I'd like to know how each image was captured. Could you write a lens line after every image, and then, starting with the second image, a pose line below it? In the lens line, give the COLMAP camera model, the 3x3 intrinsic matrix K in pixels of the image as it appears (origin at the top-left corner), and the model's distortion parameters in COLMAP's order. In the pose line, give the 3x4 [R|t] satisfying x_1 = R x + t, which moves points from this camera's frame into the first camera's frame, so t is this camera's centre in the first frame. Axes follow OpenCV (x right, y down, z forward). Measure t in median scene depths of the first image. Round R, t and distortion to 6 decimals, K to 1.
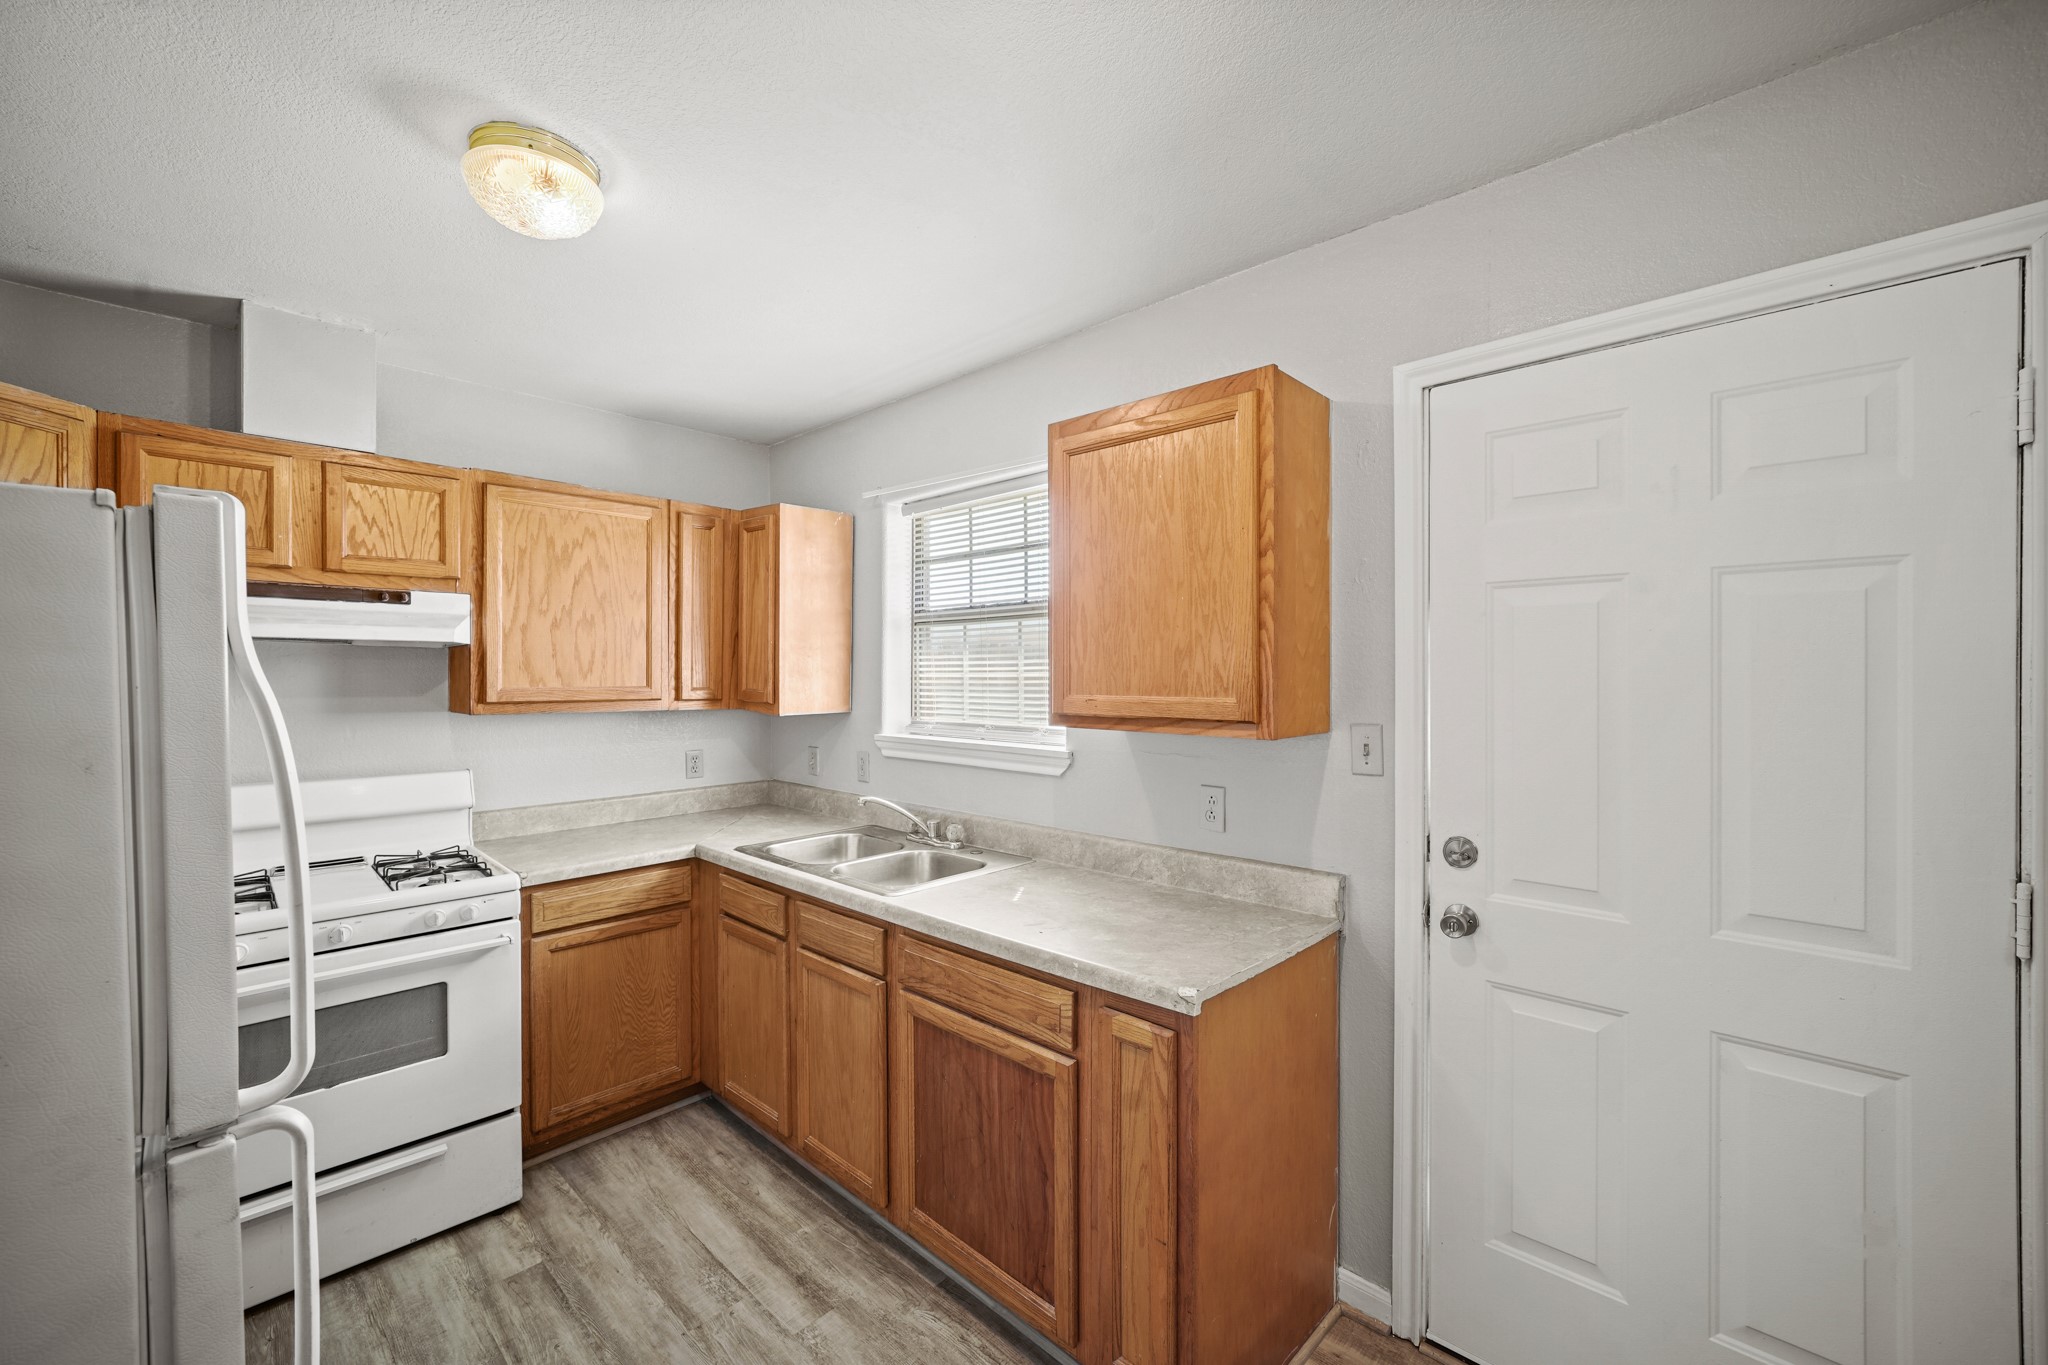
lens RADIAL K [[817.9, 0, 1032.2], [0, 817.9, 679.1], [0, 0, 1]] dist [-0.009082, 0.001645]
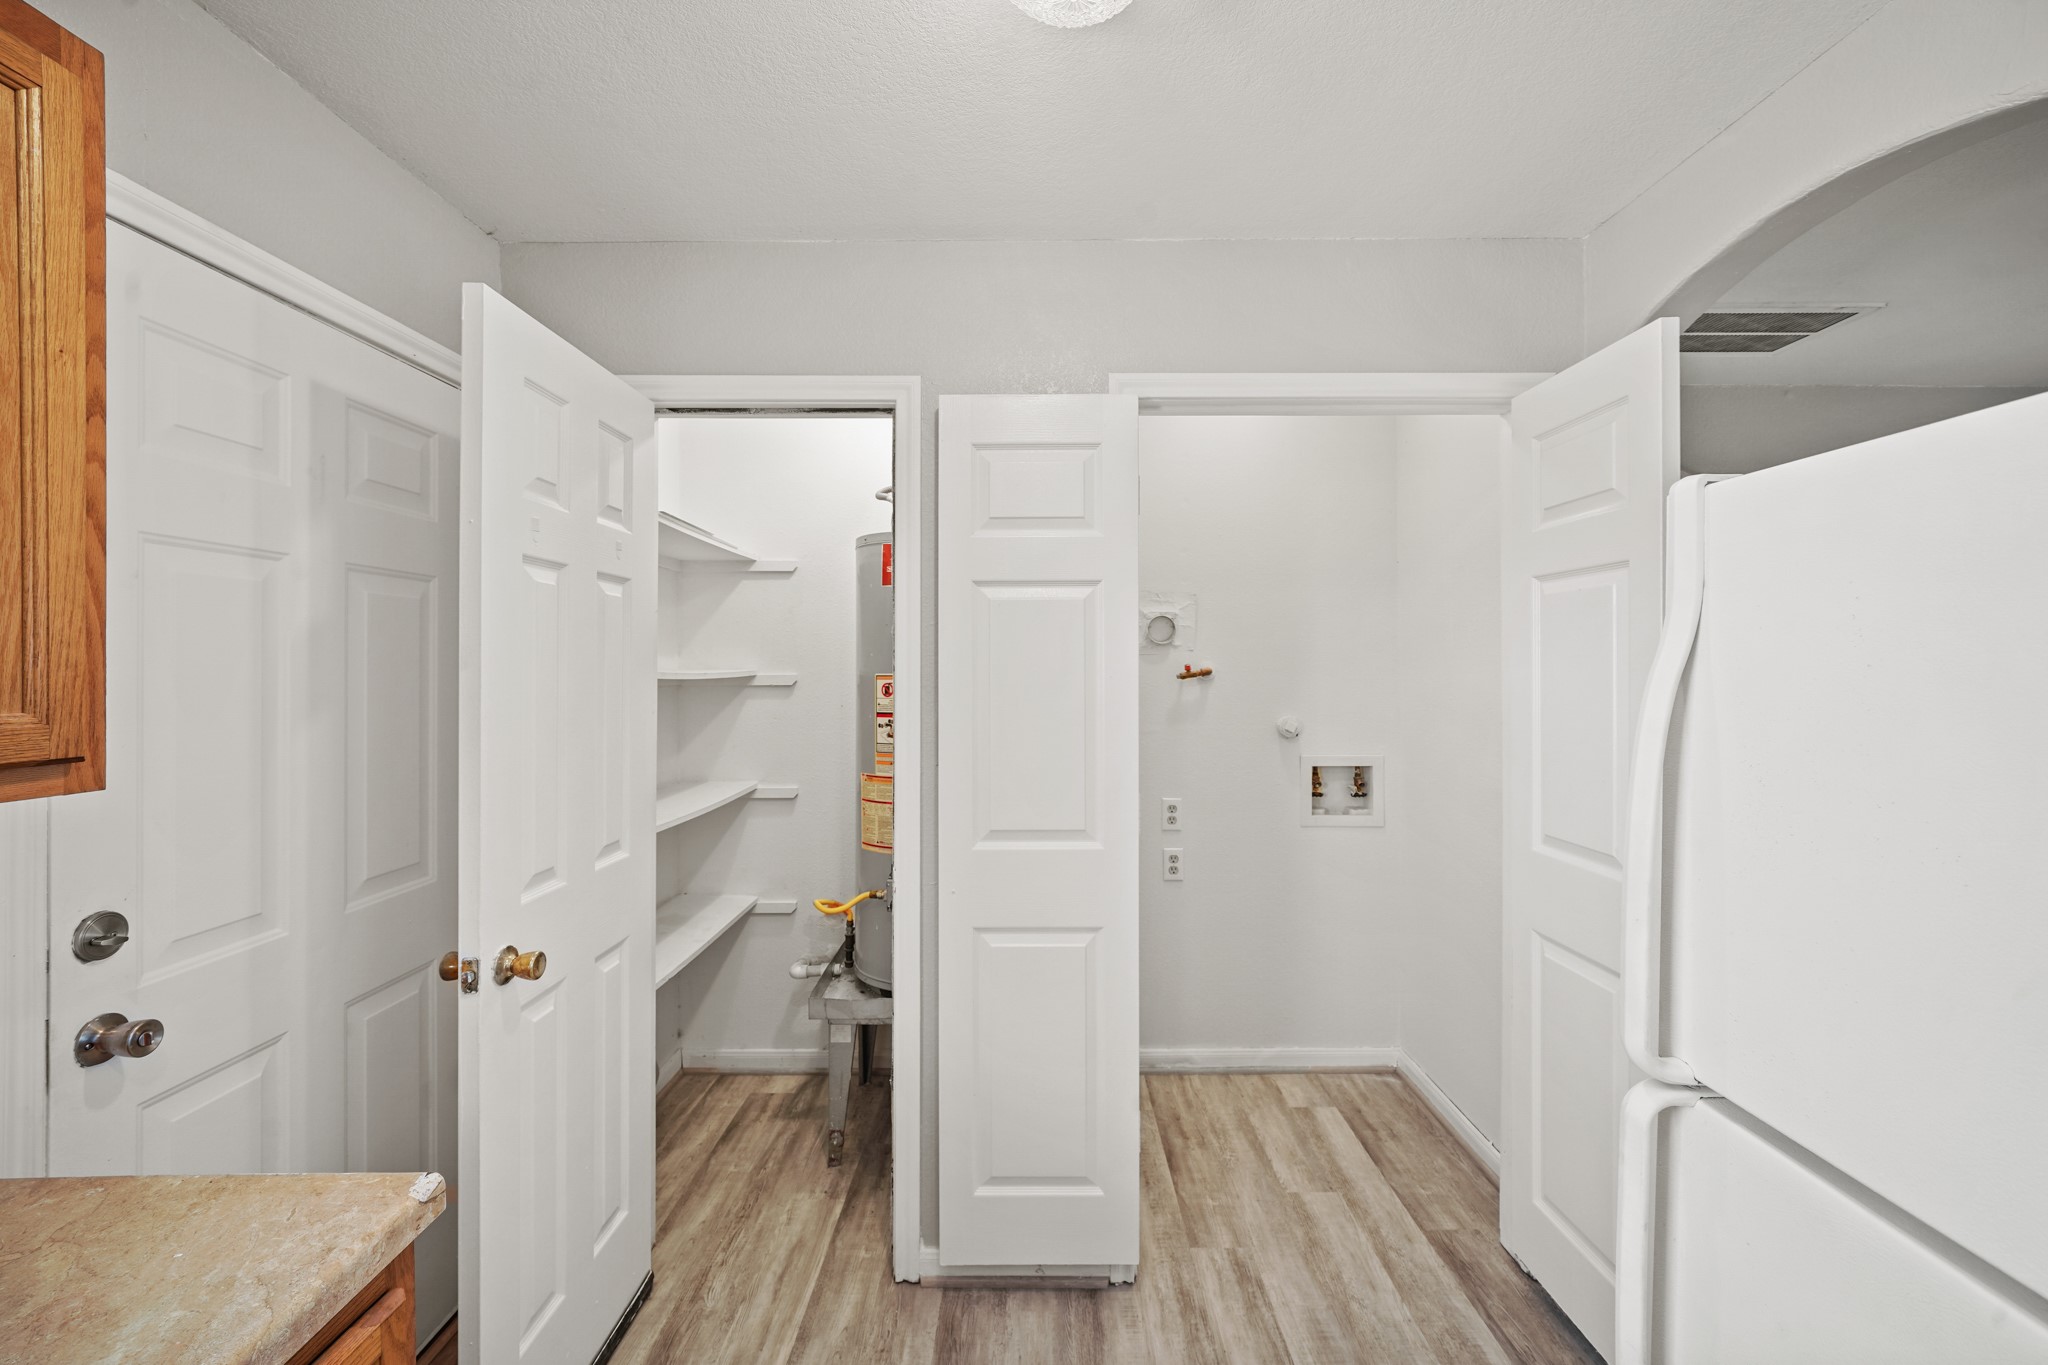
lens RADIAL K [[817.9, 0, 1038.4], [0, 817.9, 676.5], [0, 0, 1]] dist [-0.009082, 0.001645]
pose [[-0.686530, -0.005795, 0.727078, -0.363098], [0.007851, 0.999851, 0.015383, 0.000772], [-0.727059, 0.016269, -0.686382, 0.705735]]
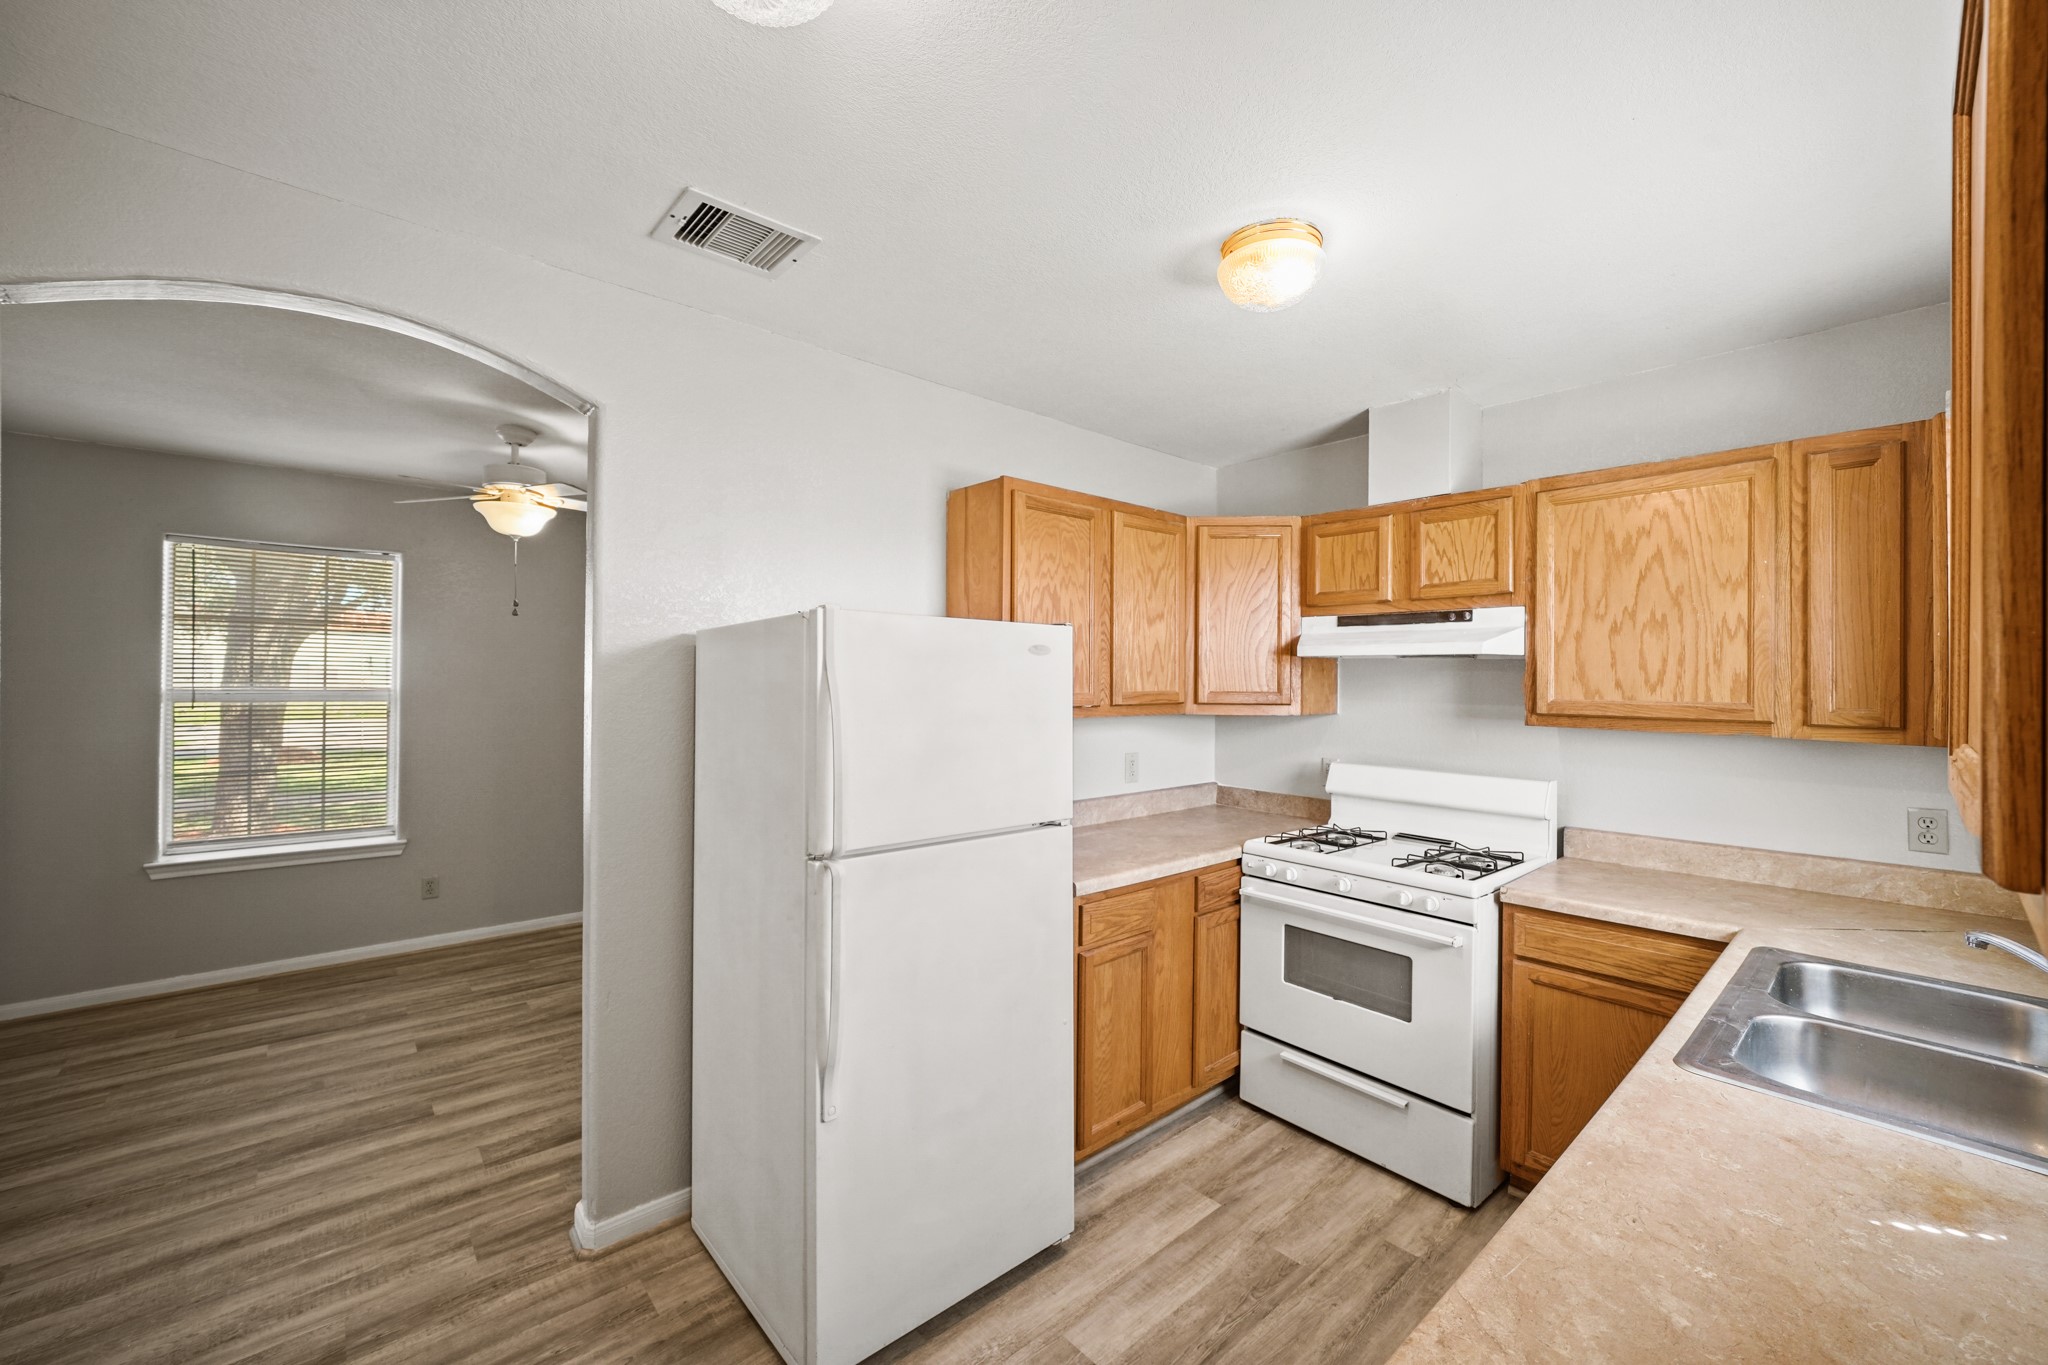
lens RADIAL K [[804.8, 0, 1021.6], [0, 804.8, 678.1], [0, 0, 1]] dist [-0.009832, 0.000038]
pose [[-0.101583, -0.001744, -0.994826, 0.423793], [-0.015450, 0.999881, -0.000175, -0.005136], [0.994707, 0.015352, -0.101598, 0.557721]]
